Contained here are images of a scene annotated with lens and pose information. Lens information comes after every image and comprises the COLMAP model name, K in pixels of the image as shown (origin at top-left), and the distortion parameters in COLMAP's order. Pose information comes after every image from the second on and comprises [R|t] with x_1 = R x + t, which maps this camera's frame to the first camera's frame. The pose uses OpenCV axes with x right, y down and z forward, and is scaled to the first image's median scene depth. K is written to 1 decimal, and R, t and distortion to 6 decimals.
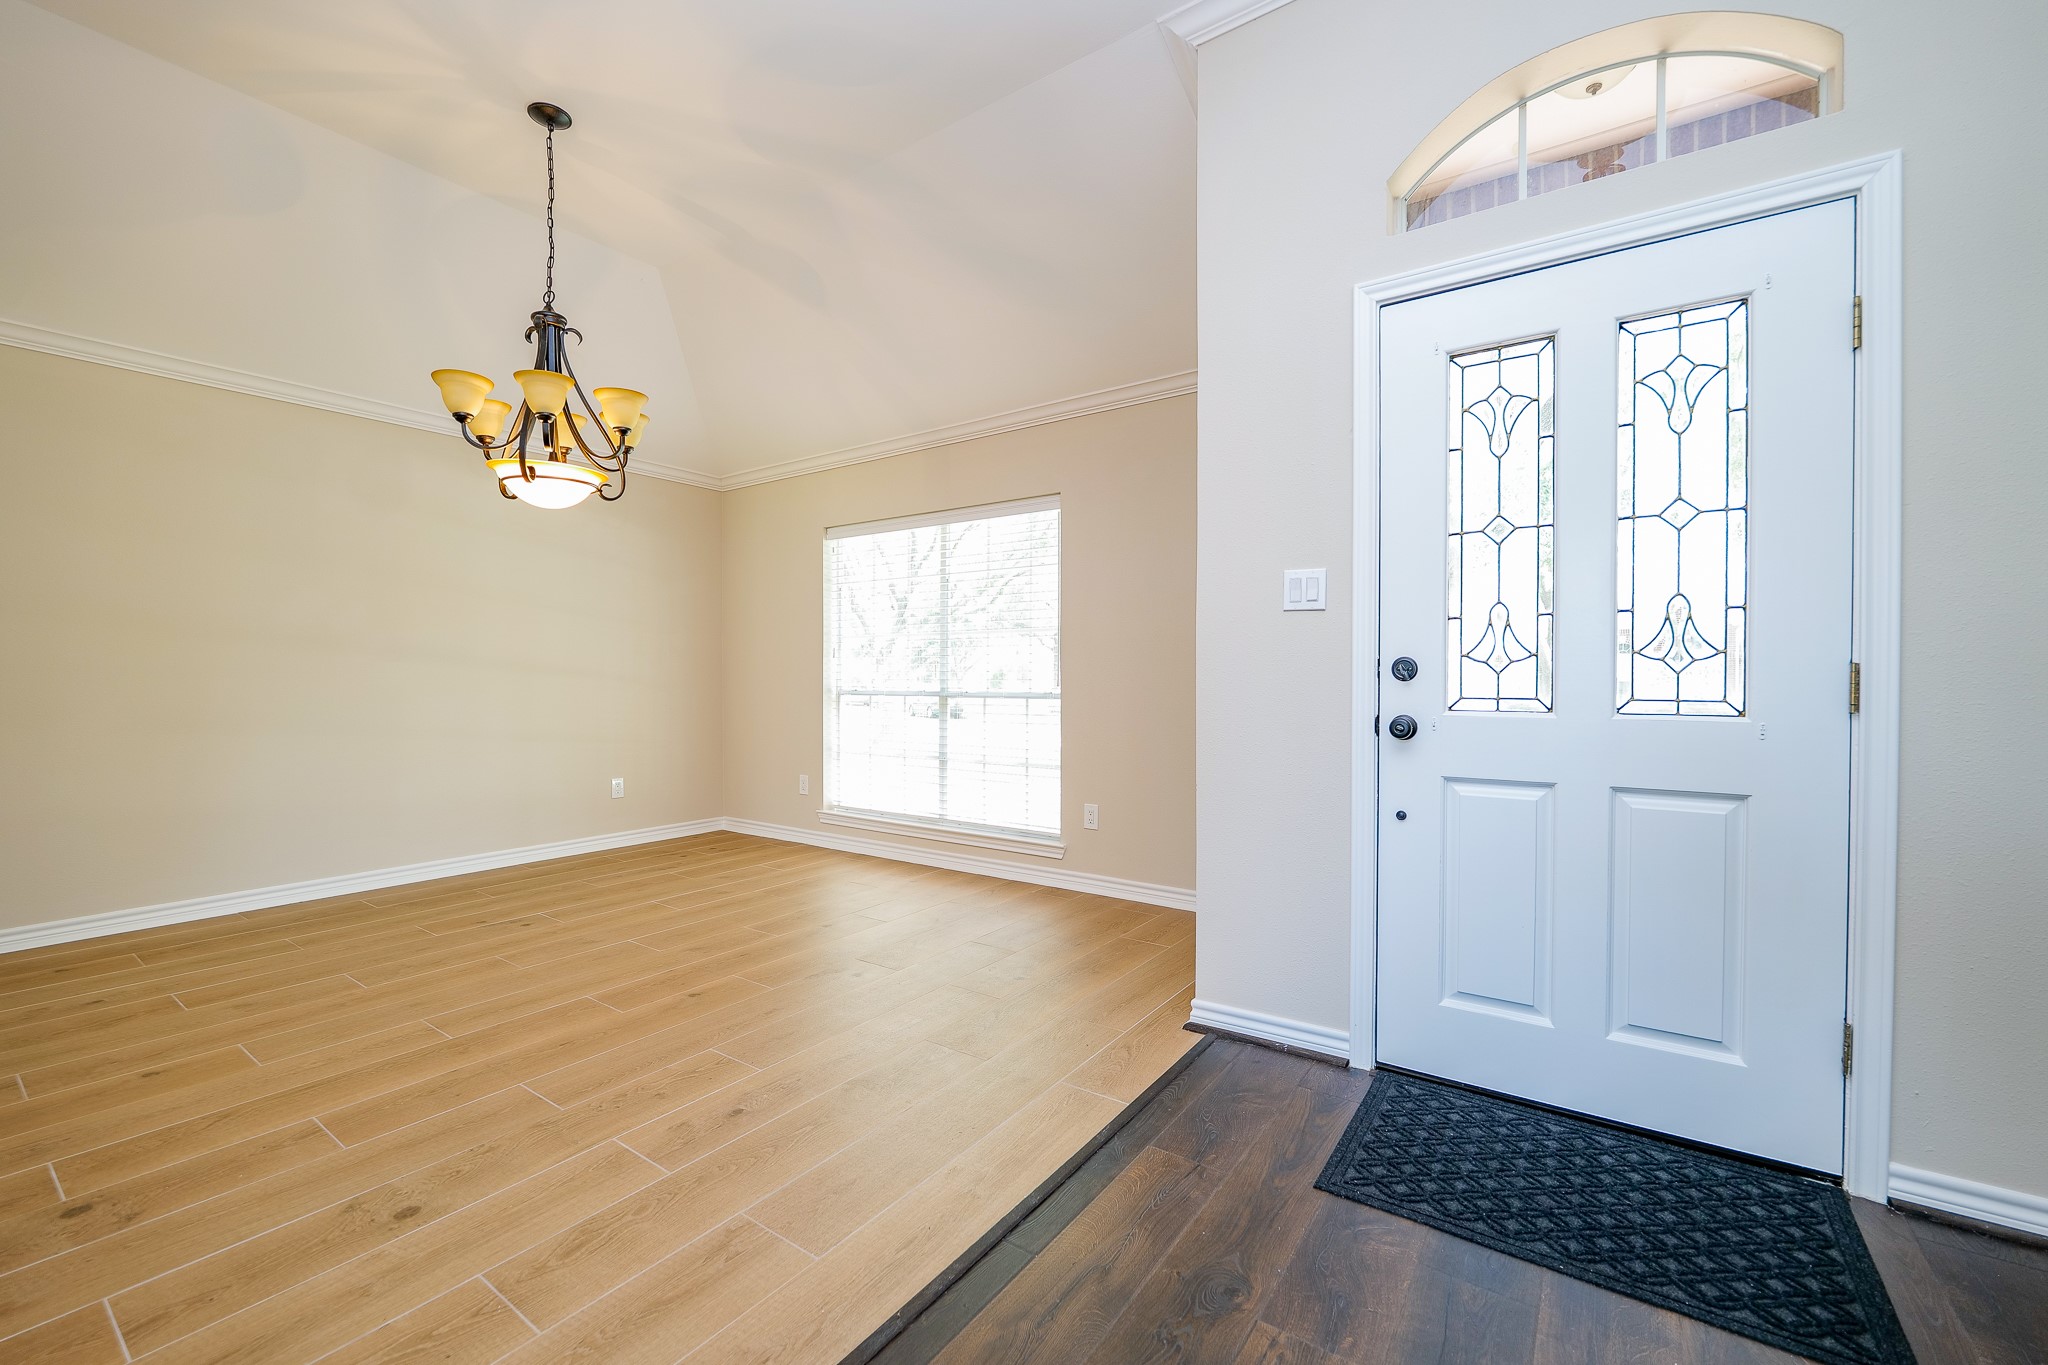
lens RADIAL K [[843.1, 0, 1031.4], [0, 843.1, 687.6], [0, 0, 1]] dist [-0.010703, -0.000155]
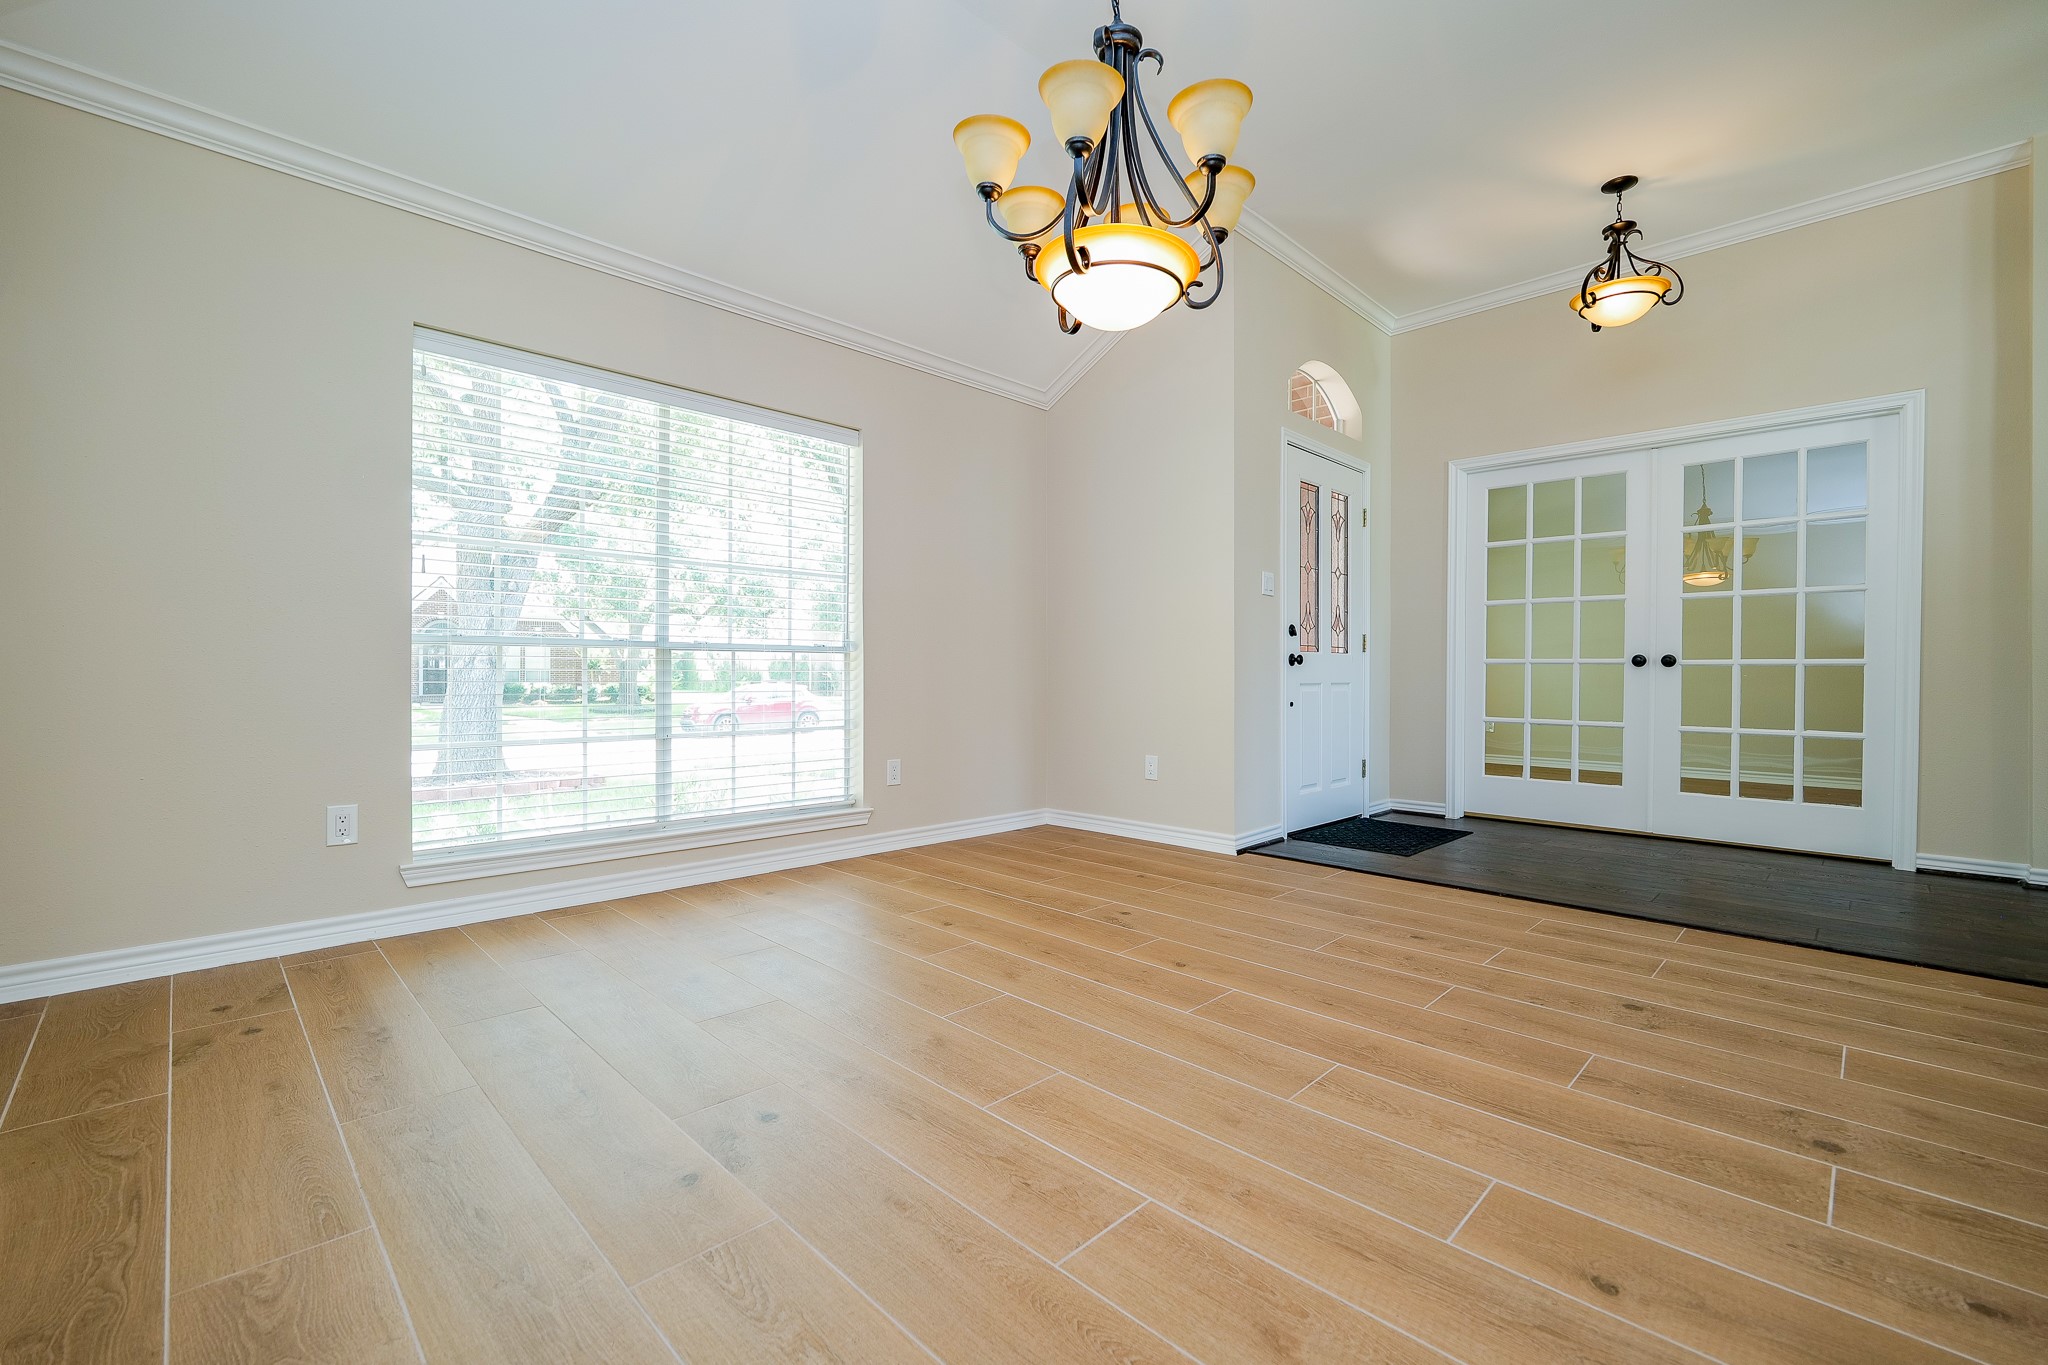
lens RADIAL K [[843.1, 0, 1031.4], [0, 843.1, 687.6], [0, 0, 1]] dist [-0.010703, -0.000155]
pose [[0.177376, -0.014956, 0.984029, -1.585430], [0.007377, 0.999877, 0.013867, 0.076407], [-0.984115, 0.004799, 0.177465, 1.221807]]
